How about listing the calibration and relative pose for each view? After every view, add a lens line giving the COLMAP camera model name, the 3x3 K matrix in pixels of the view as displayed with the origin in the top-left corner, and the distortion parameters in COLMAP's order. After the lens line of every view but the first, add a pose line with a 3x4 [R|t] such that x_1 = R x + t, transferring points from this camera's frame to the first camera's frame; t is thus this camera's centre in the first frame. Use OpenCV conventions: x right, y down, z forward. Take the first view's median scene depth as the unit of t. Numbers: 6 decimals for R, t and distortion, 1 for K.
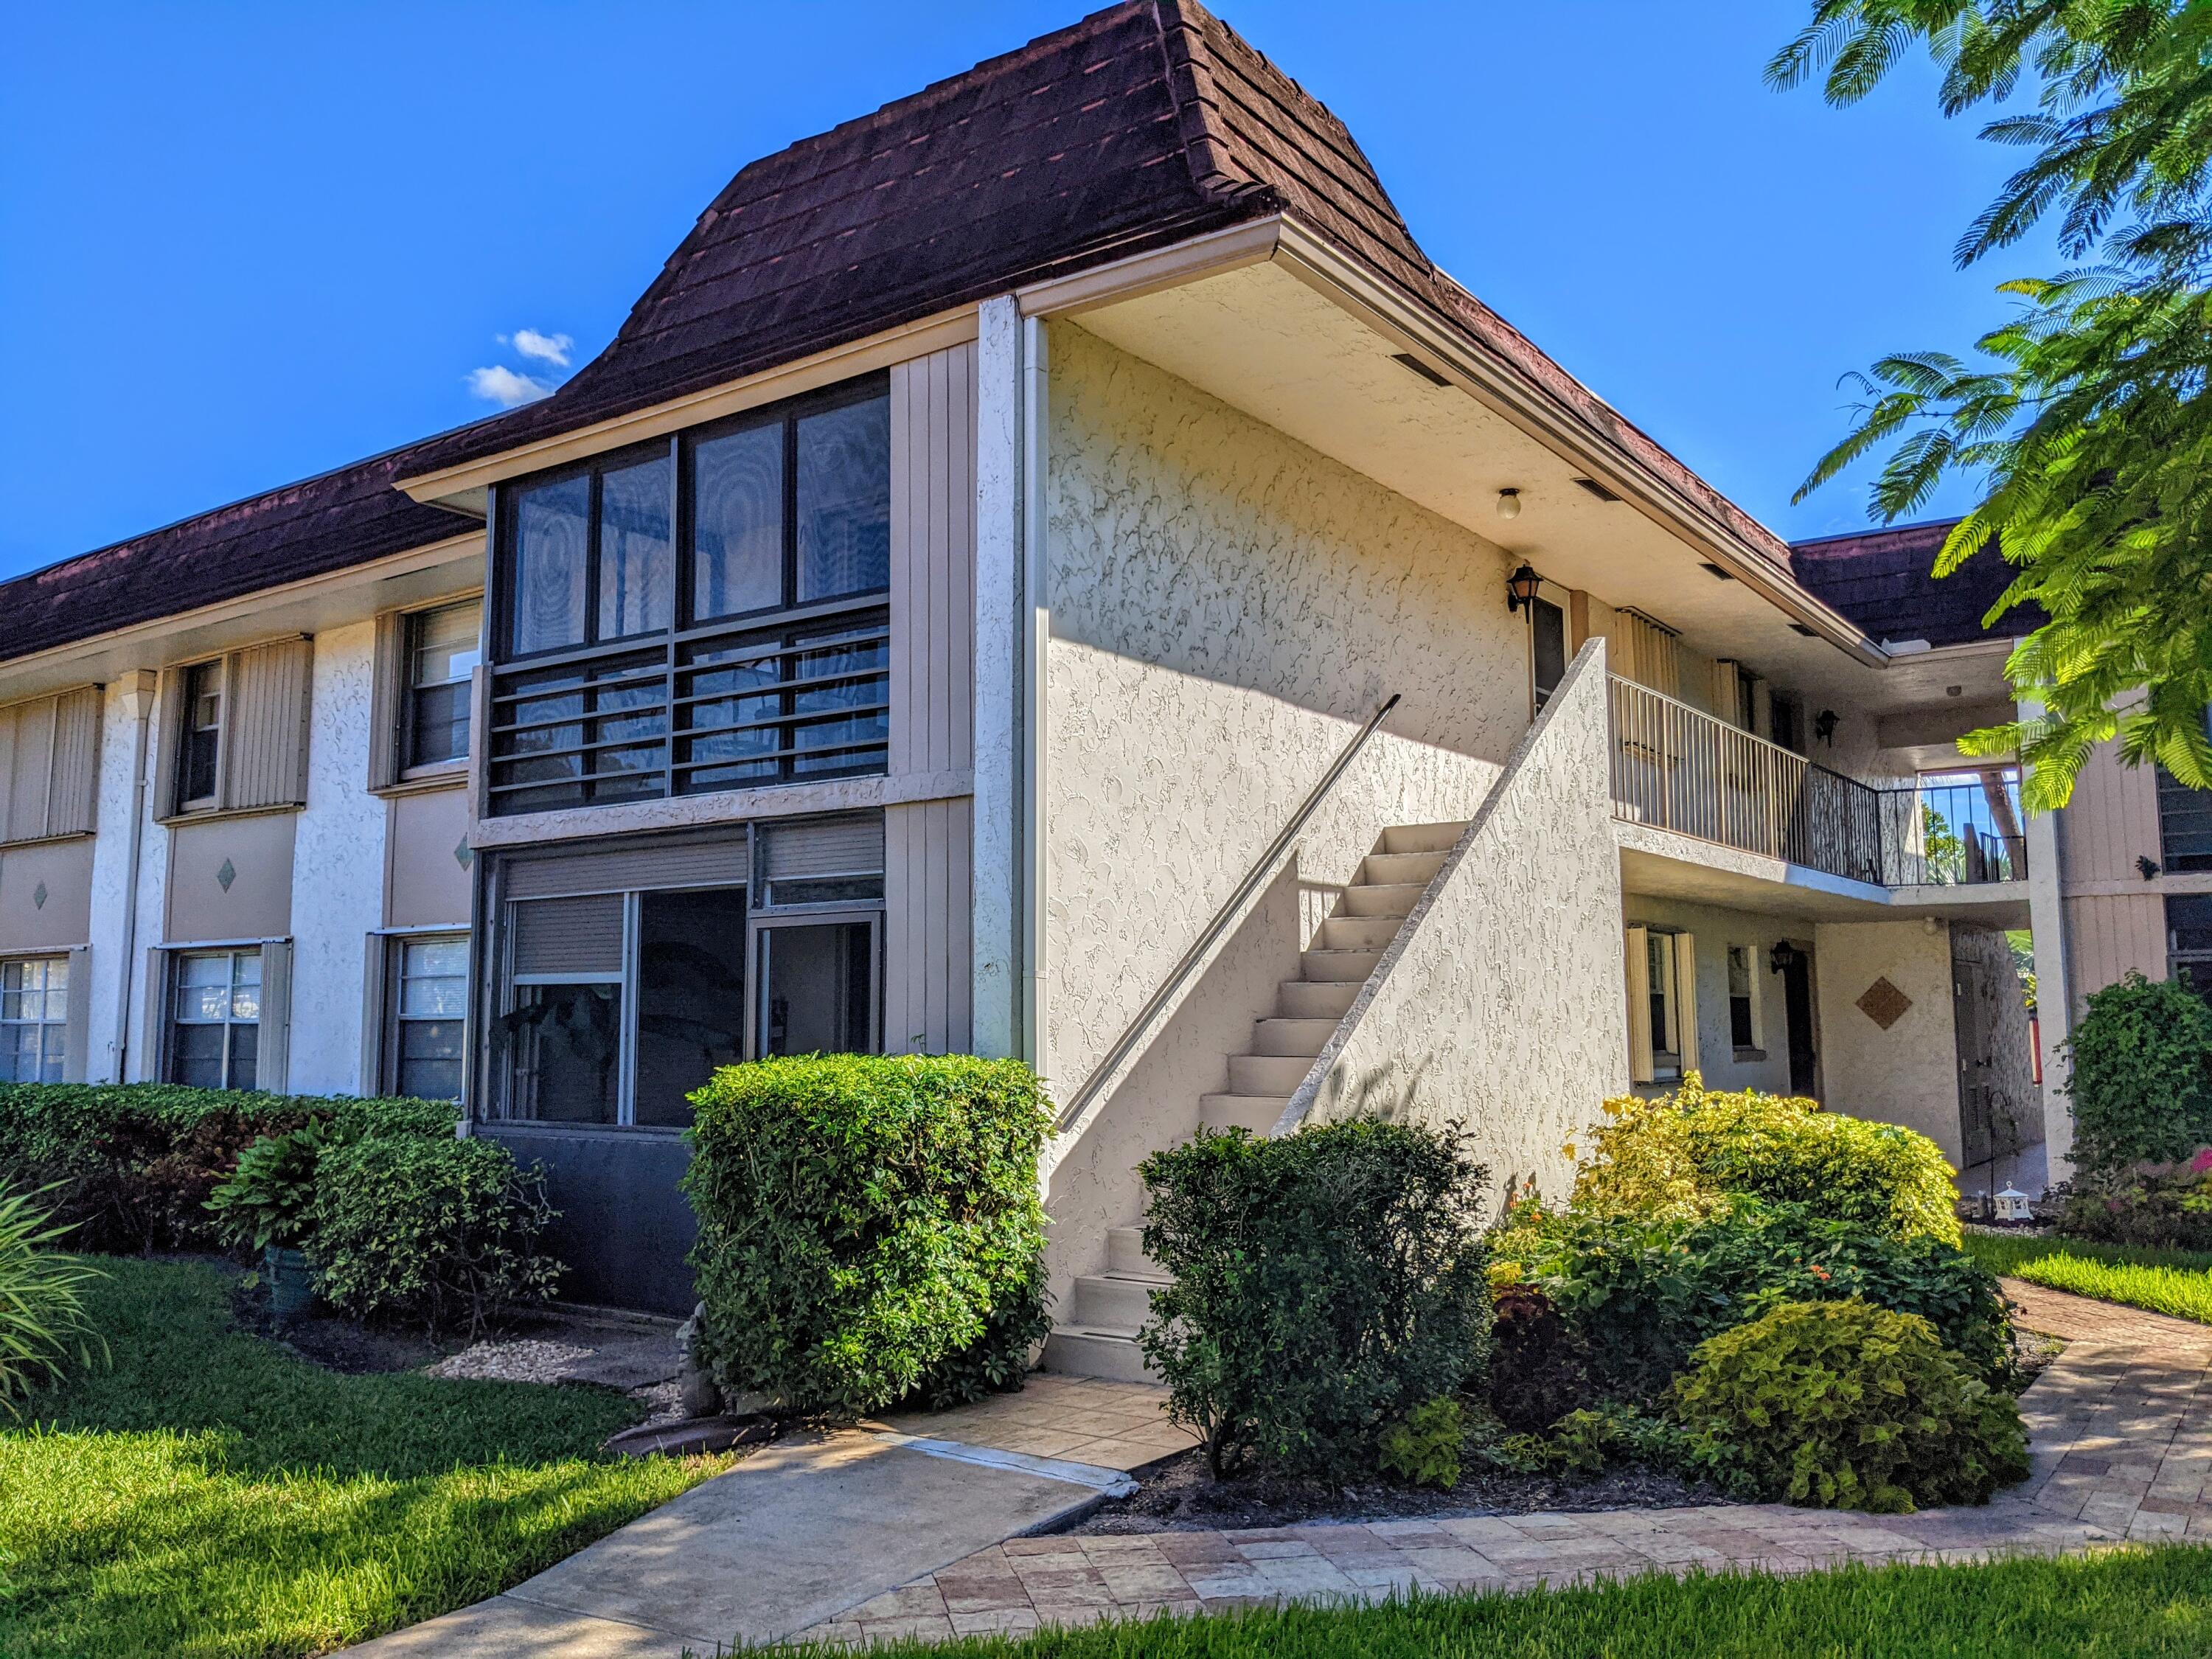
lens RADIAL K [[1745.6, 0, 1101.7], [0, 1745.6, 824.2], [0, 0, 1]] dist [0.039160, -0.075765]
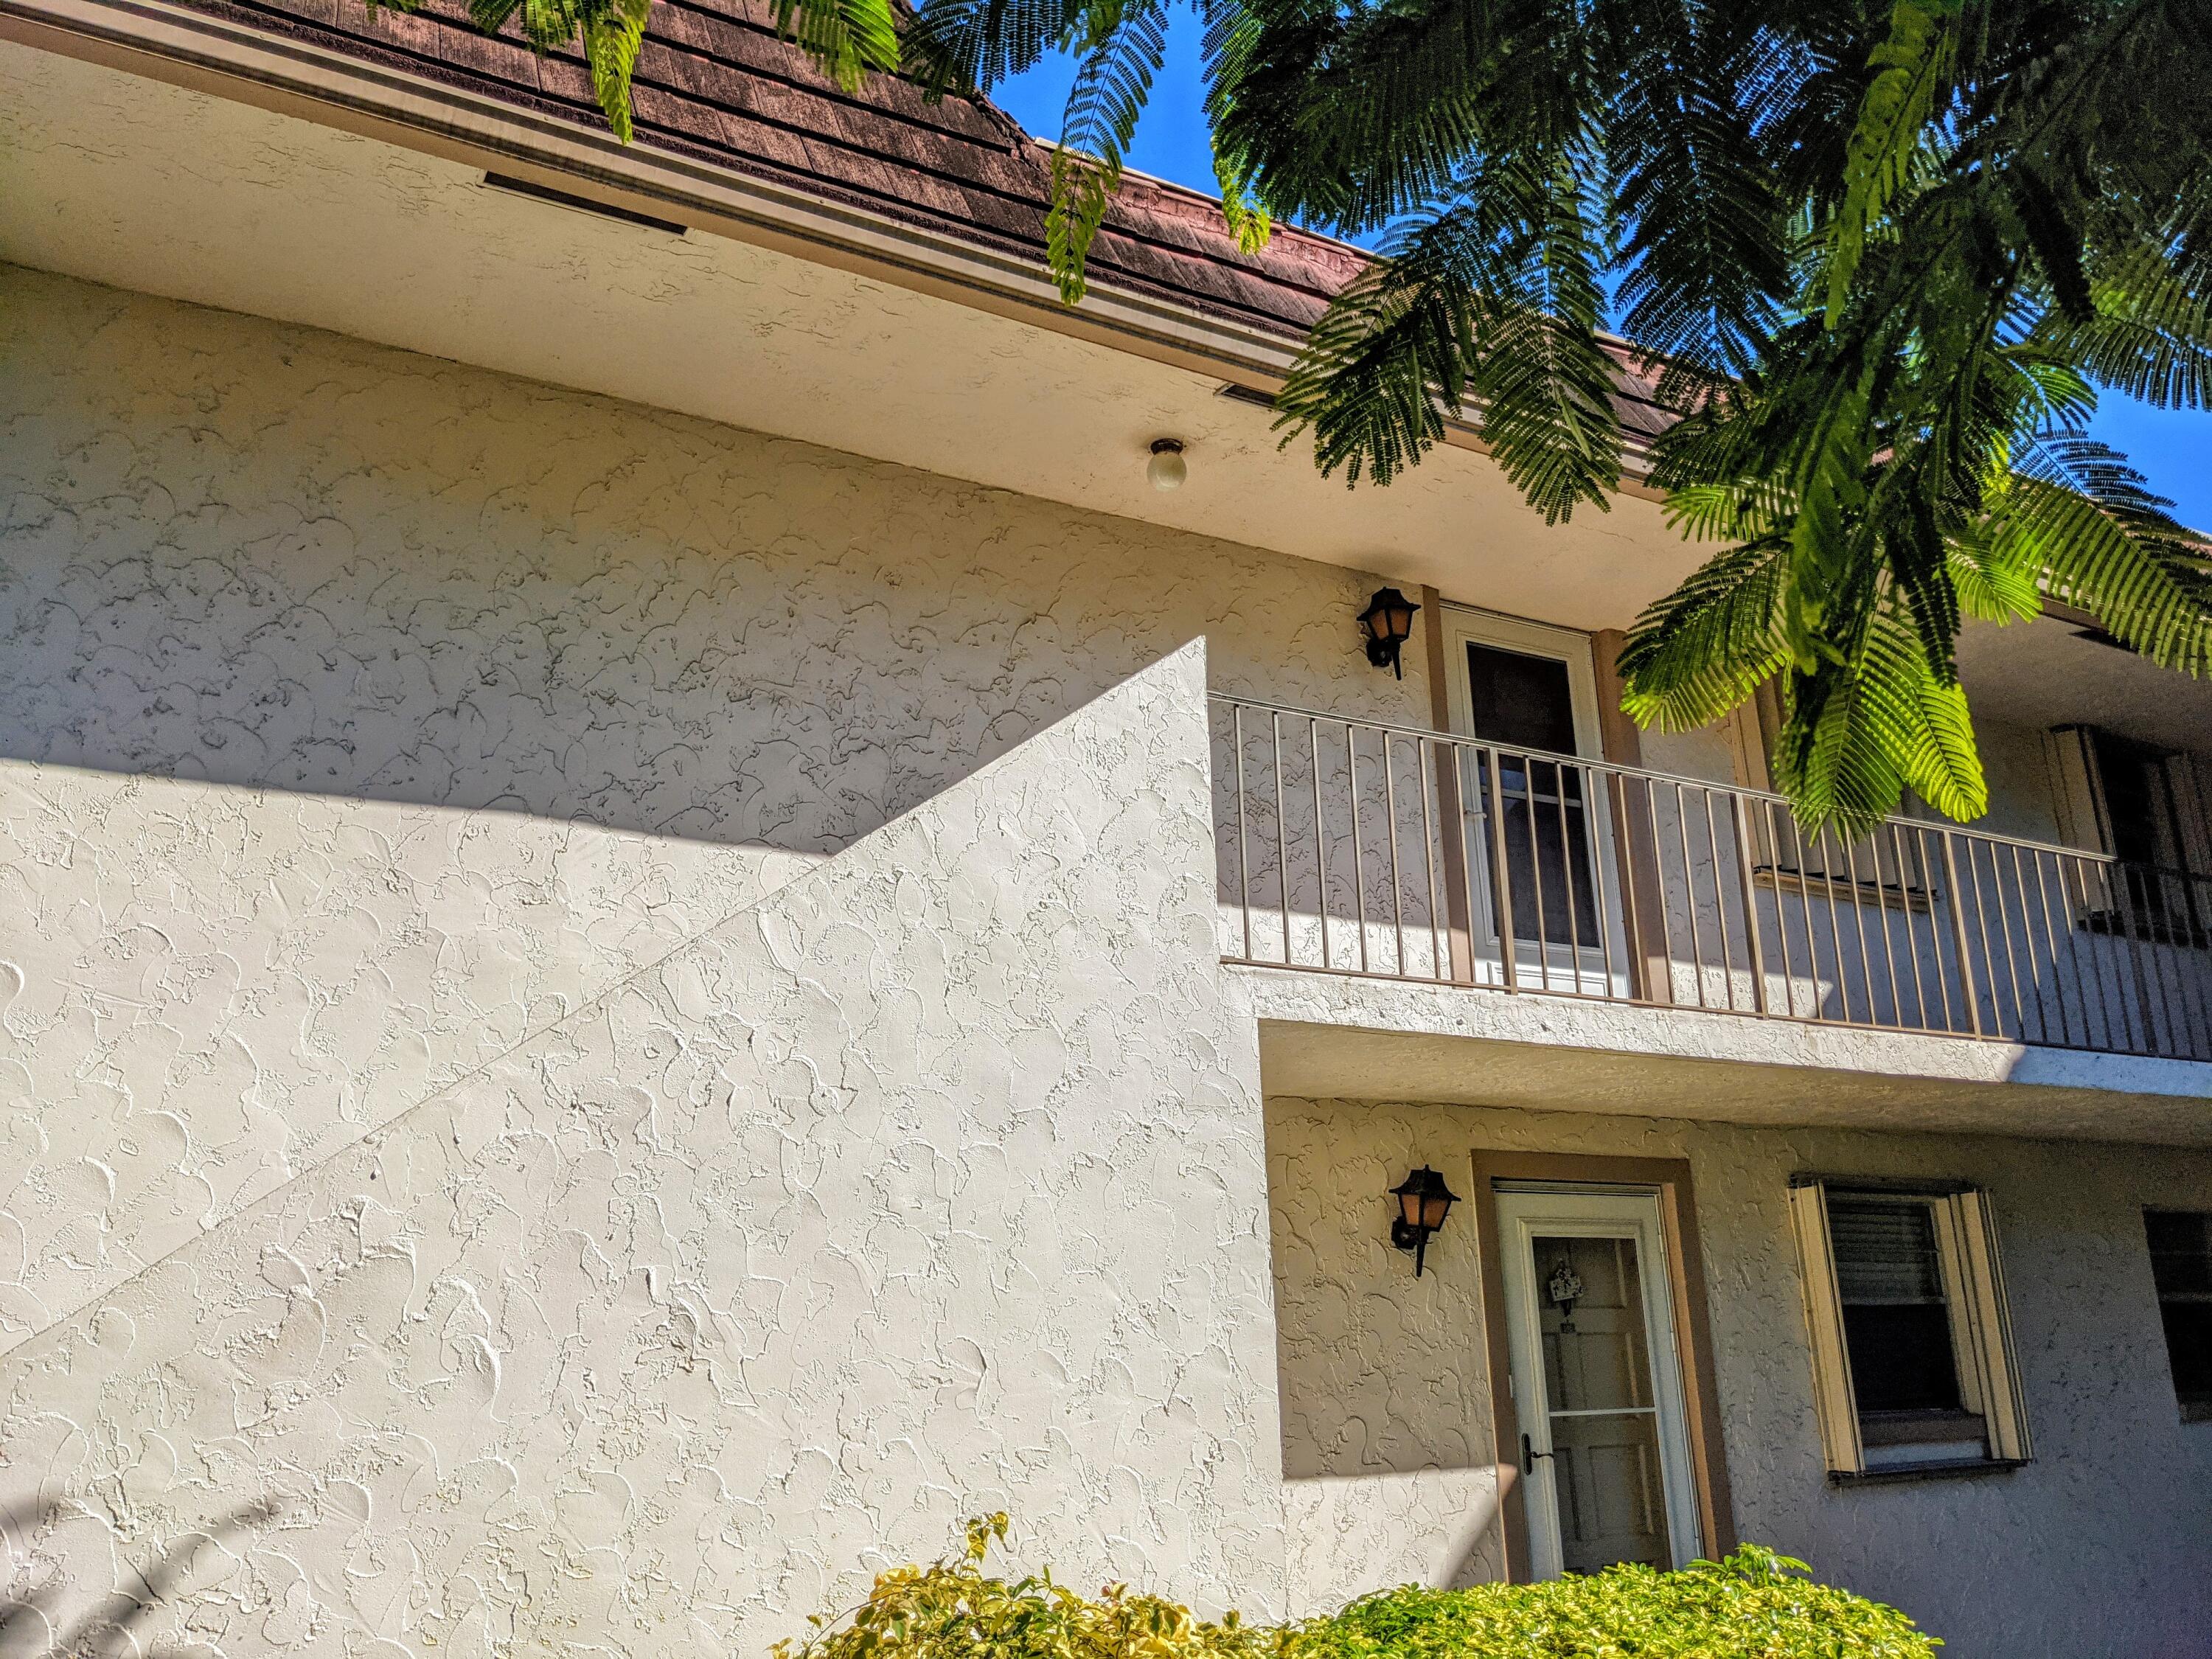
lens RADIAL K [[1745.6, 0, 1106.9], [0, 1745.6, 837.9], [0, 0, 1]] dist [0.039160, -0.075765]
pose [[0.904591, -0.141039, -0.402273, 0.467307], [0.068817, 0.979619, -0.188711, 0.053914], [0.420690, 0.143023, 0.895860, 0.518888]]
